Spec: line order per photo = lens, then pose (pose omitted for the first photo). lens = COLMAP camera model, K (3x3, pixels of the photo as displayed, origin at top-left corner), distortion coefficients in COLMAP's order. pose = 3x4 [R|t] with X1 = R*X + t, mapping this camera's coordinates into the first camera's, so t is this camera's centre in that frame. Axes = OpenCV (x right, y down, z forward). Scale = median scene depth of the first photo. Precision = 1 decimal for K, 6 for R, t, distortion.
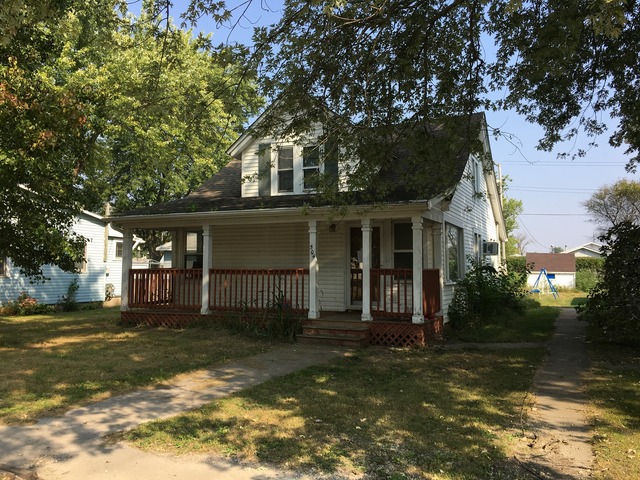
lens RADIAL K [[548.7, 0, 320.0], [0, 548.7, 240.0], [0, 0, 1]] dist [0.010945, -0.000514]
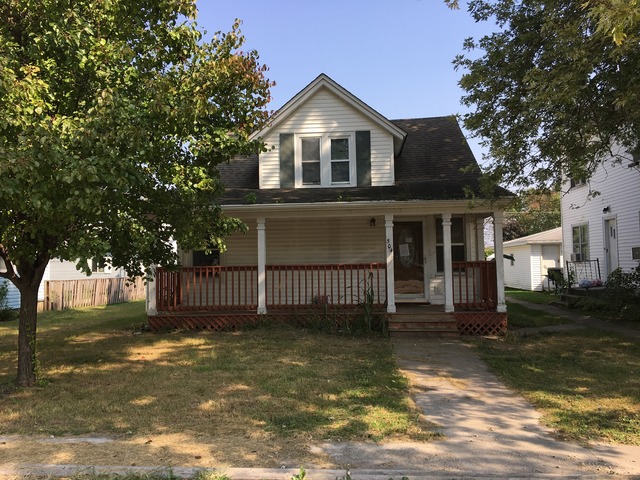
lens RADIAL K [[548.7, 0, 320.0], [0, 548.7, 240.0], [0, 0, 1]] dist [0.010945, -0.000514]
pose [[0.948241, -0.005759, 0.317499, -0.404415], [0.002486, 0.999940, 0.010714, -0.000146], [-0.317541, -0.009370, 0.948198, 0.085736]]
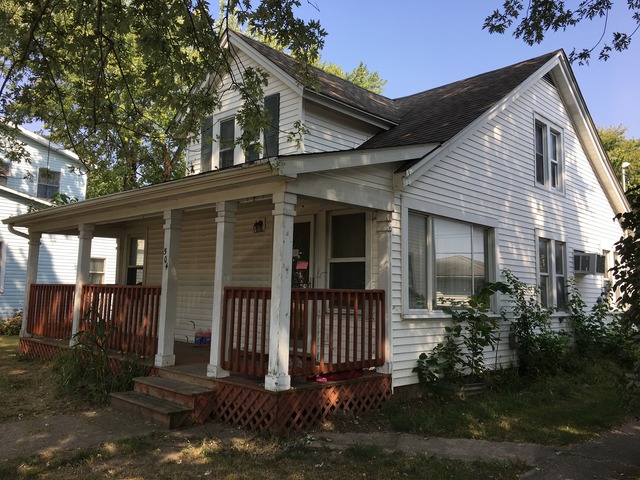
lens RADIAL K [[556.2, 0, 320.0], [0, 556.2, 240.0], [0, 0, 1]] dist [0.003923, 0.001404]
pose [[0.944734, -0.010142, -0.327680, 0.327127], [-0.004032, 0.999086, -0.042548, 0.023826], [0.327812, 0.041518, 0.943830, 0.408937]]
